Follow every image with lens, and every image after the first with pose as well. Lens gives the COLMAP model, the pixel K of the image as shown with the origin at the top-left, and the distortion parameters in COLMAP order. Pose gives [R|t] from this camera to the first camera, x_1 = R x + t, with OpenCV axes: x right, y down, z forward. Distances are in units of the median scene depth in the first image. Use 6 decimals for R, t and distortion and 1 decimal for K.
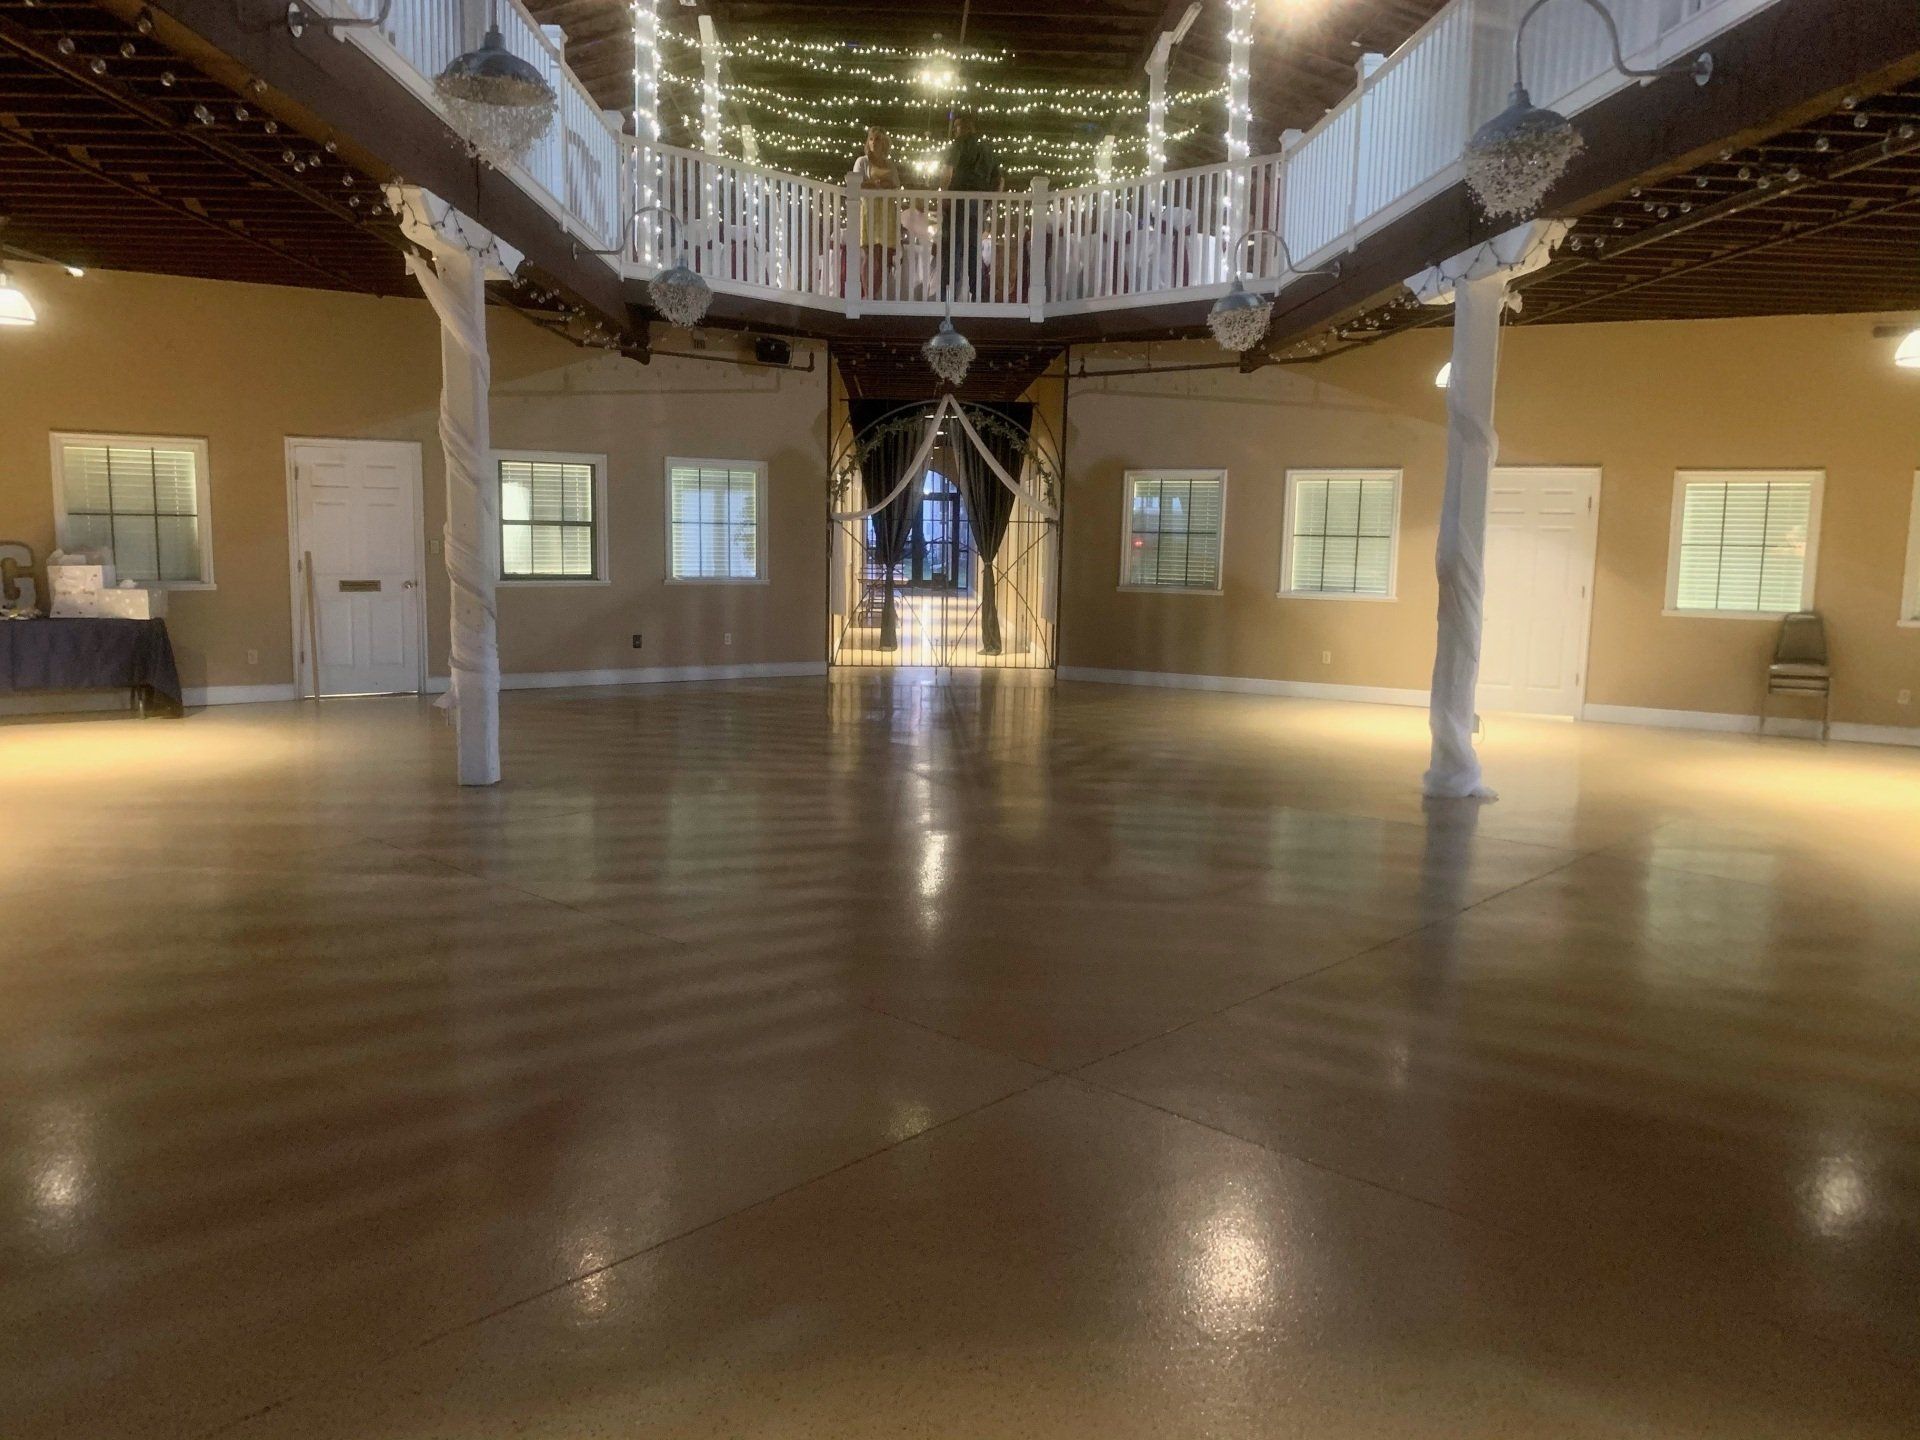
lens RADIAL K [[1417.8, 0, 960.0], [0, 1417.8, 720.0], [0, 0, 1]] dist [-0.008885, -0.001367]
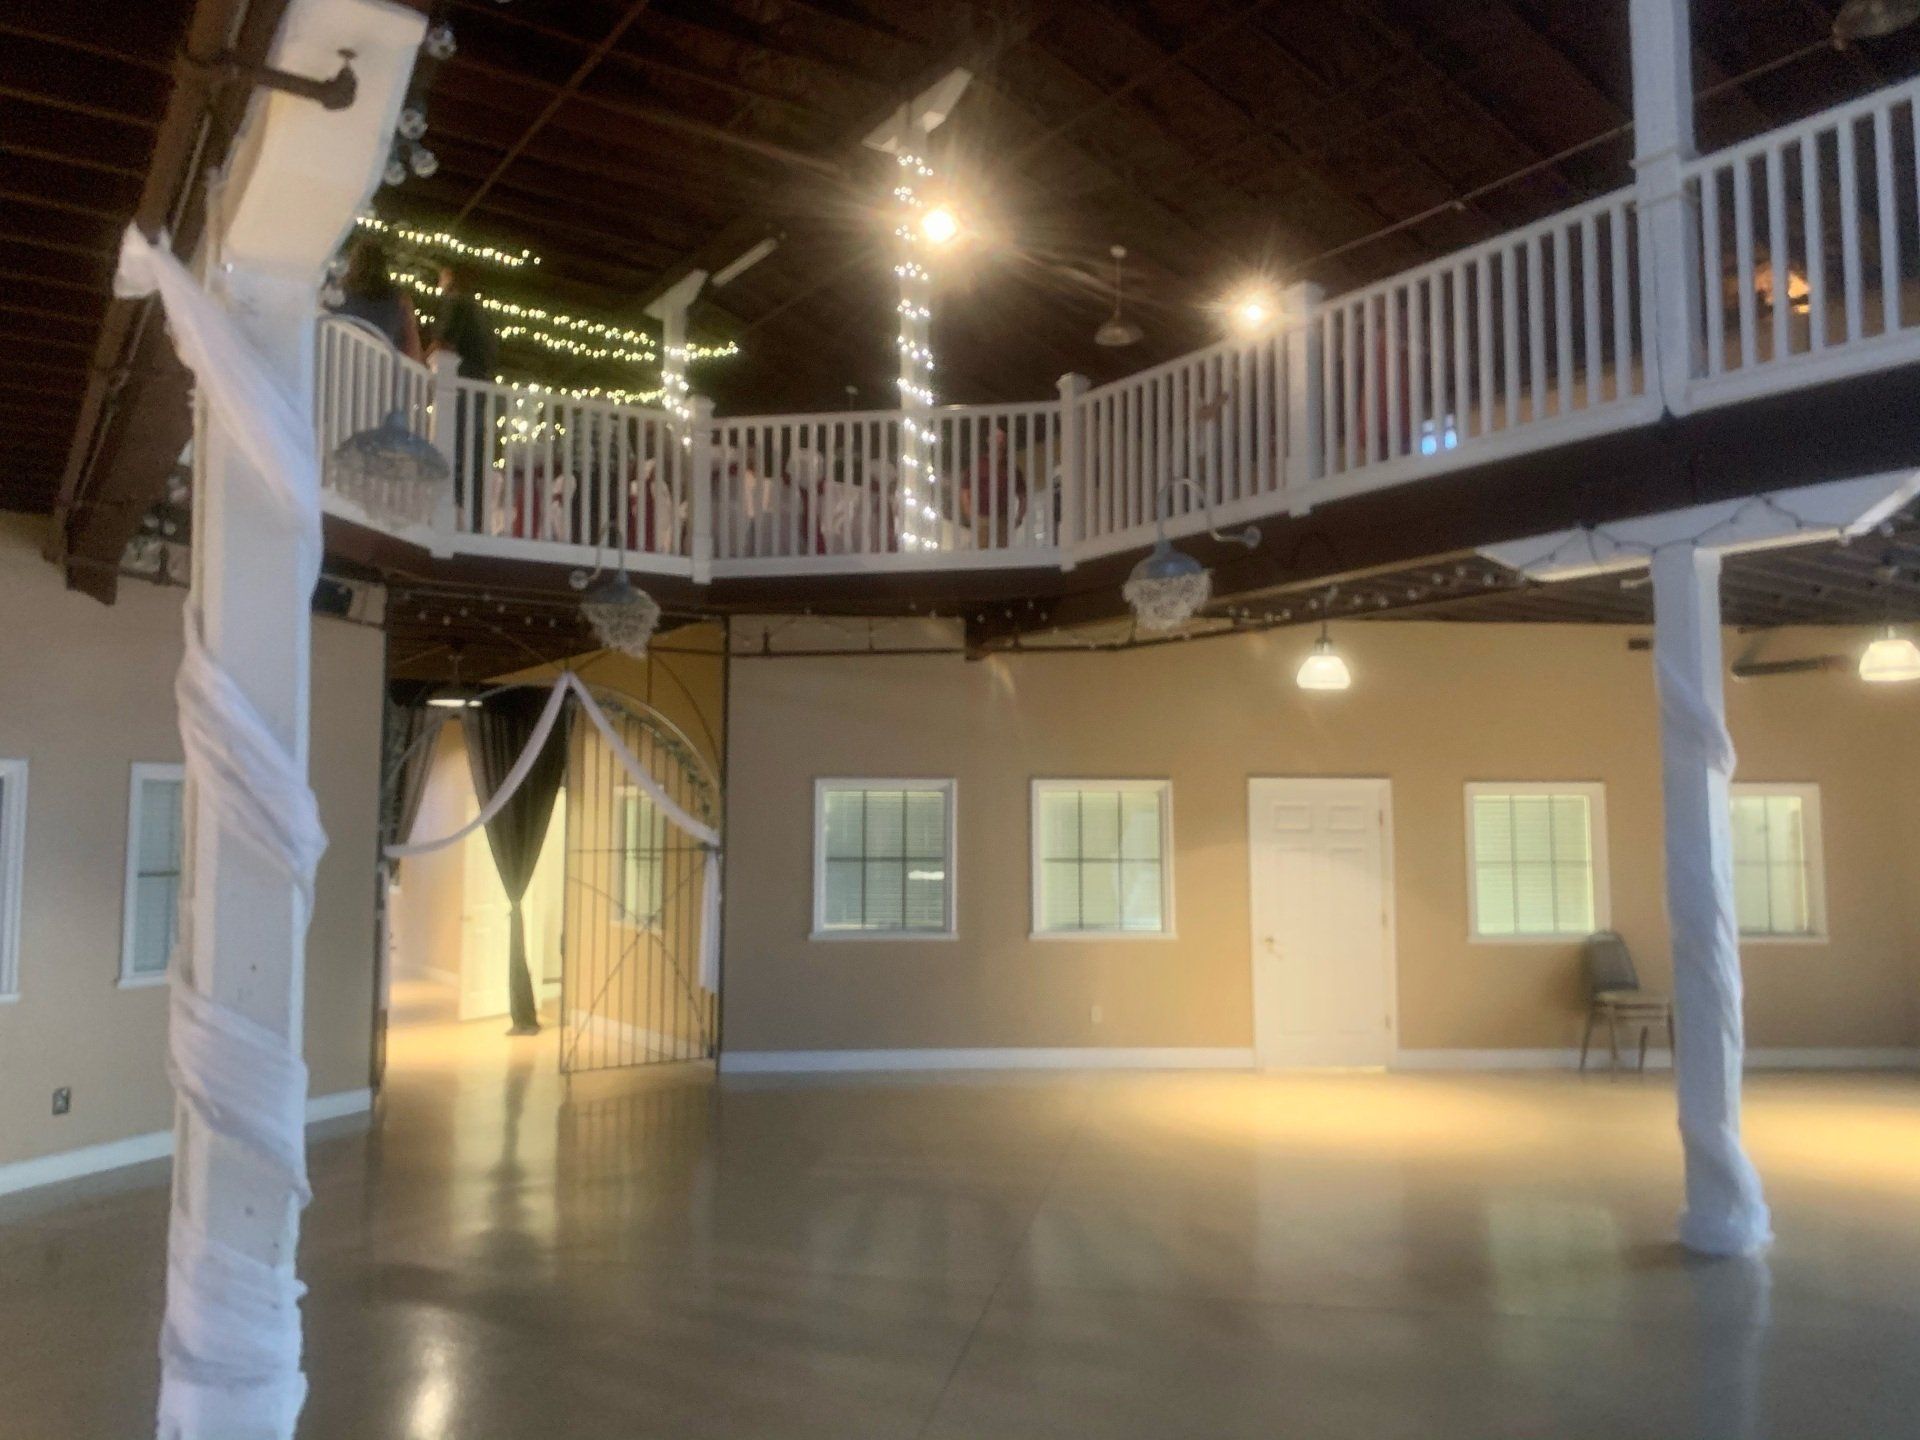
lens RADIAL K [[1464.1, 0, 960.0], [0, 1464.1, 720.0], [0, 0, 1]] dist [0.039575, -0.000317]
pose [[0.856118, 0.023950, 0.516226, -0.234294], [0.086201, 0.978313, -0.188345, -0.057487], [-0.509541, 0.205744, 0.835486, 0.322672]]
